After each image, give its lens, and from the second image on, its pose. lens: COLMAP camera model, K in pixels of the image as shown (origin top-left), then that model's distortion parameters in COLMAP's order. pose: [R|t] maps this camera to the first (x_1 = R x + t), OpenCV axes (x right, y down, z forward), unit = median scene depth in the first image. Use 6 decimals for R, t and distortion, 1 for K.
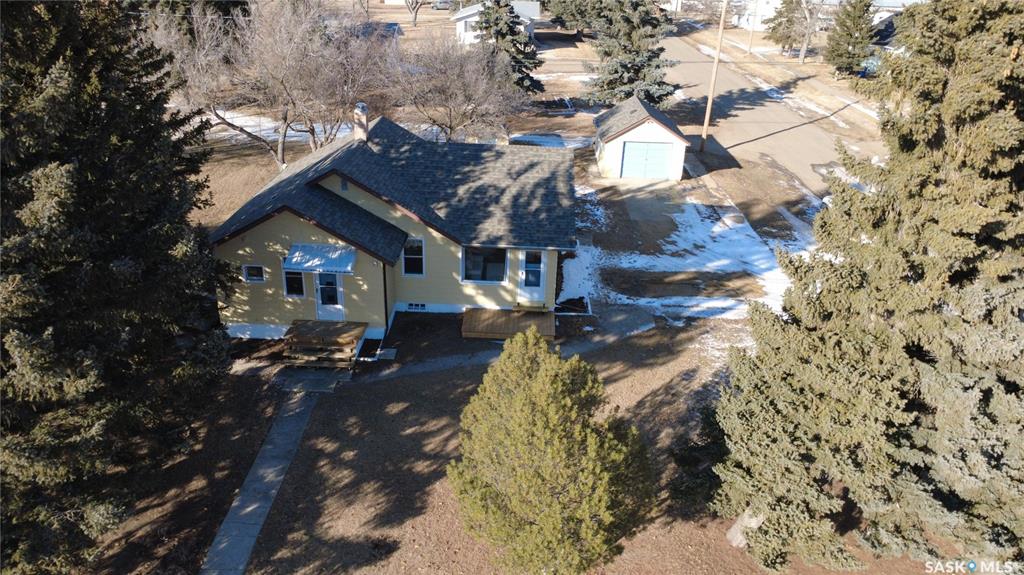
lens RADIAL K [[730.8, 0, 503.3], [0, 730.8, 290.2], [0, 0, 1]] dist [-0.011814, 0.006962]
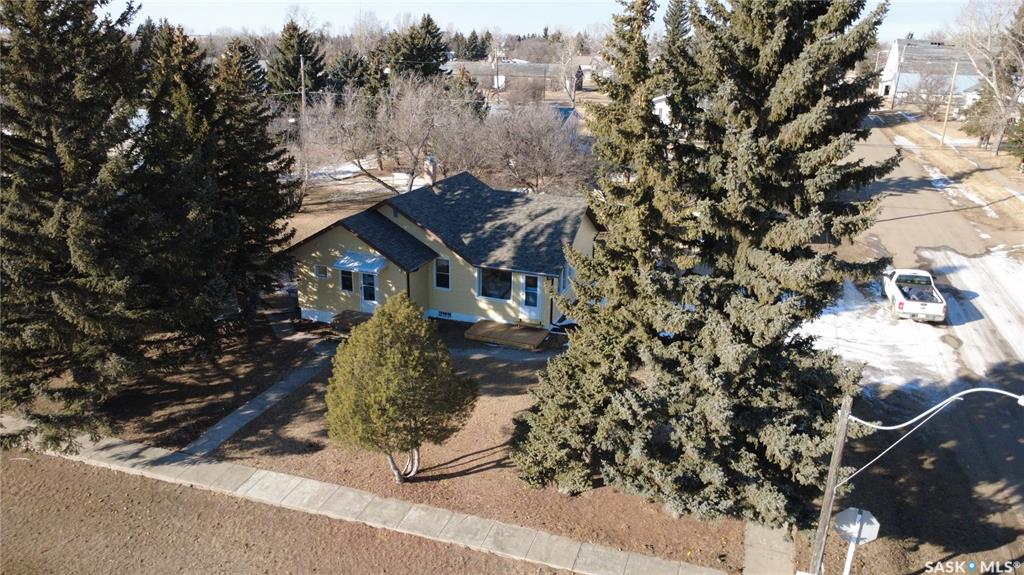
lens RADIAL K [[730.8, 0, 508.5], [0, 730.8, 296.9], [0, 0, 1]] dist [-0.011814, 0.006962]
pose [[0.944622, 0.092366, -0.314893, 0.383655], [-0.126019, 0.988099, -0.088200, 0.090859], [0.302999, 0.122998, 0.945020, -0.159018]]
